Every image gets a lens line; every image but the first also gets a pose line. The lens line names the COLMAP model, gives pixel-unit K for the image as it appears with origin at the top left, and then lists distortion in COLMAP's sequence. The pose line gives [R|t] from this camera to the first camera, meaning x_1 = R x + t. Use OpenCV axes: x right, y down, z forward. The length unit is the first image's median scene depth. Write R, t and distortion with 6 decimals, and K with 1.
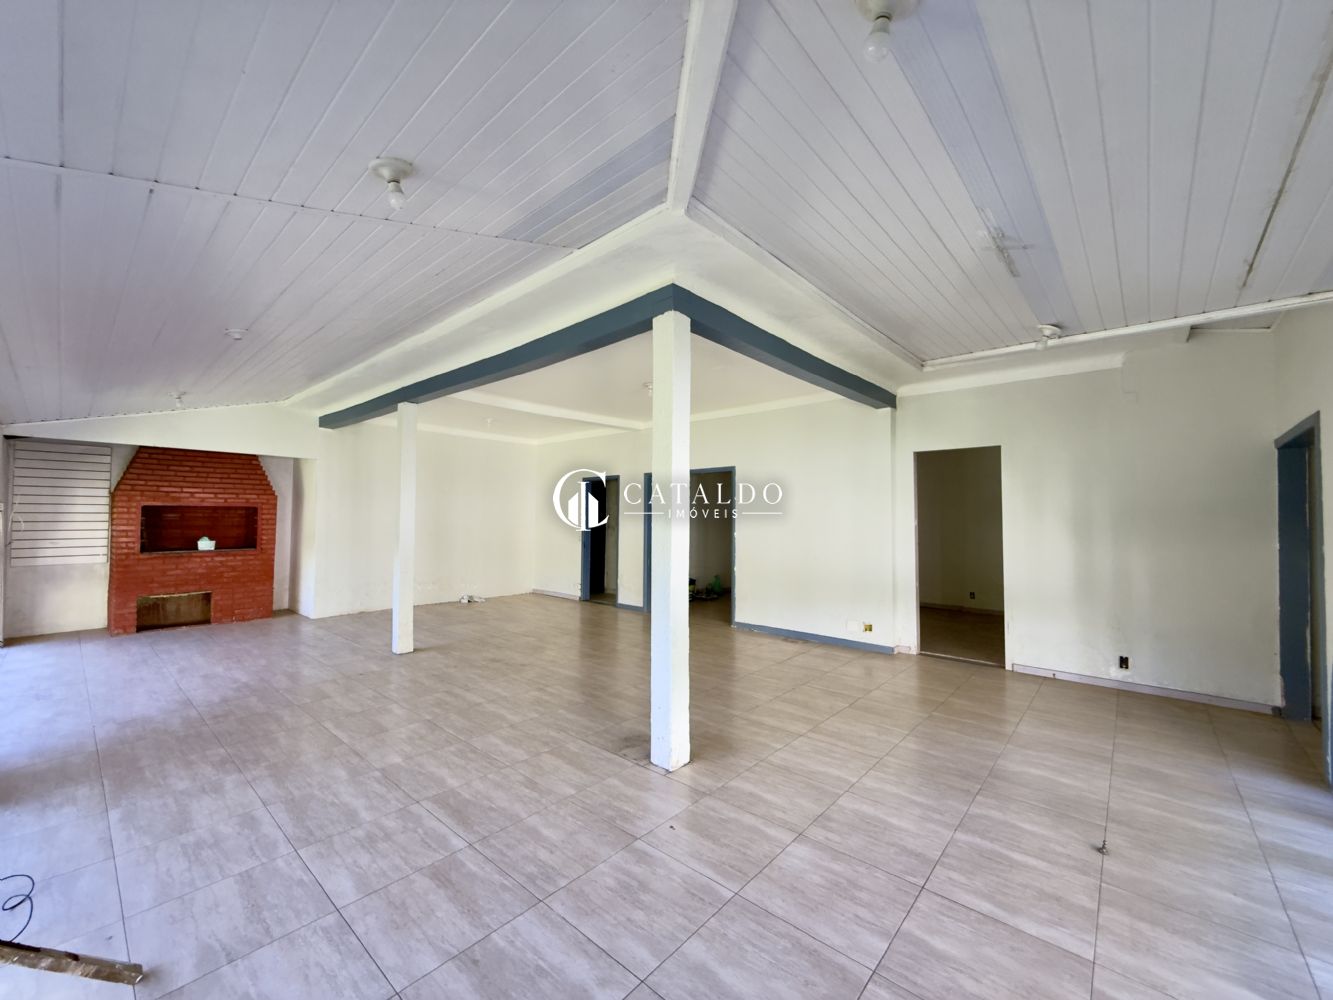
lens RADIAL K [[530.7, 0, 666.0], [0, 530.7, 501.6], [0, 0, 1]] dist [0.000164, 0.000383]
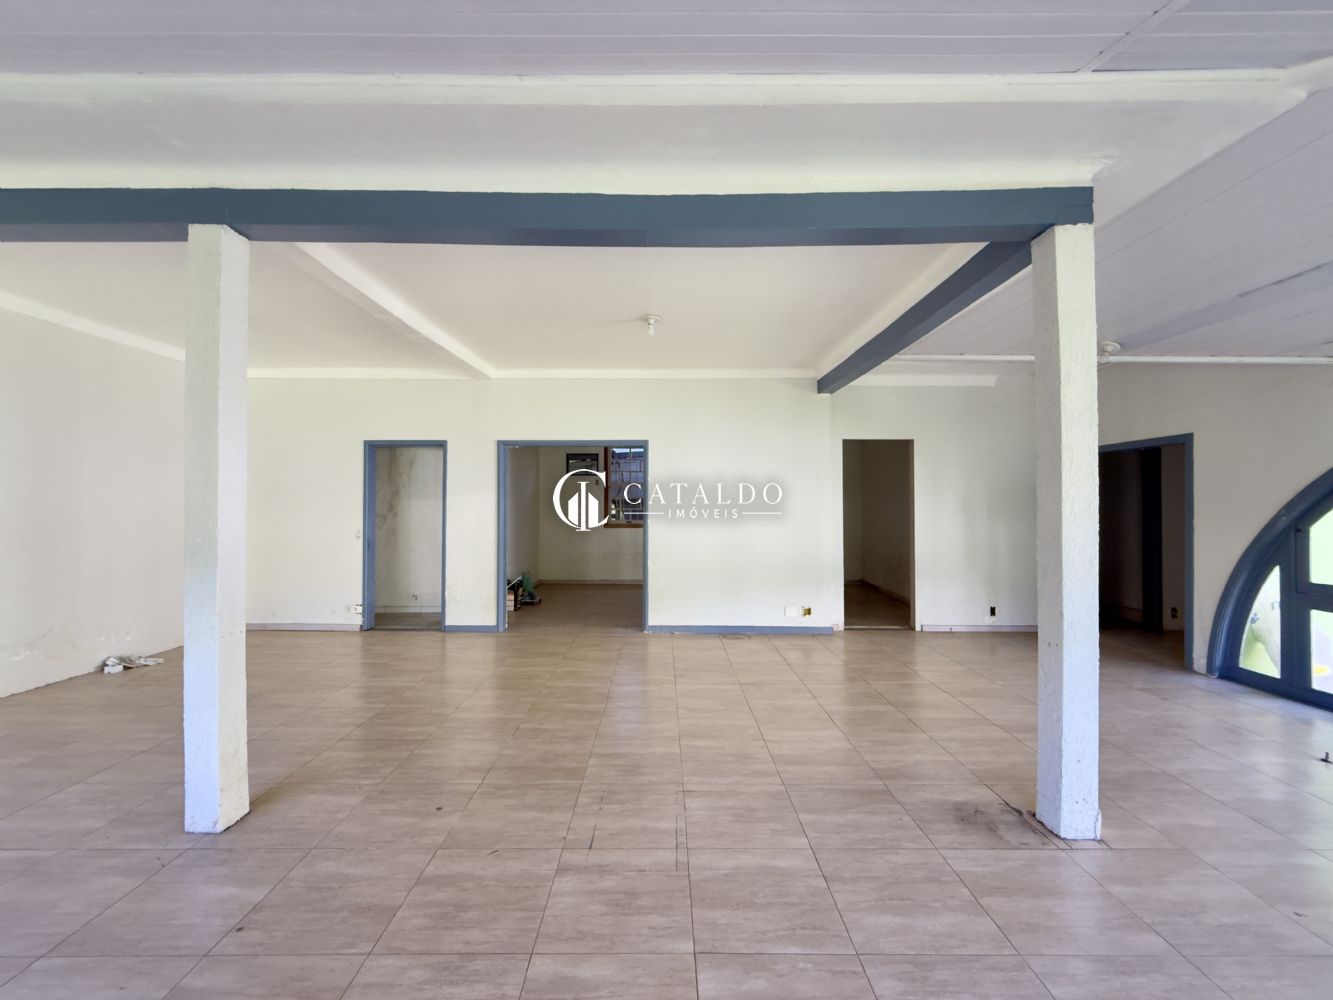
lens RADIAL K [[530.8, 0, 662.9], [0, 530.8, 499.2], [0, 0, 1]] dist [0.000993, 0.000156]
pose [[0.749865, 0.001097, 0.661590, -0.554617], [-0.019749, 0.999590, 0.020727, 0.011782], [-0.661296, -0.028608, 0.749580, 0.497187]]
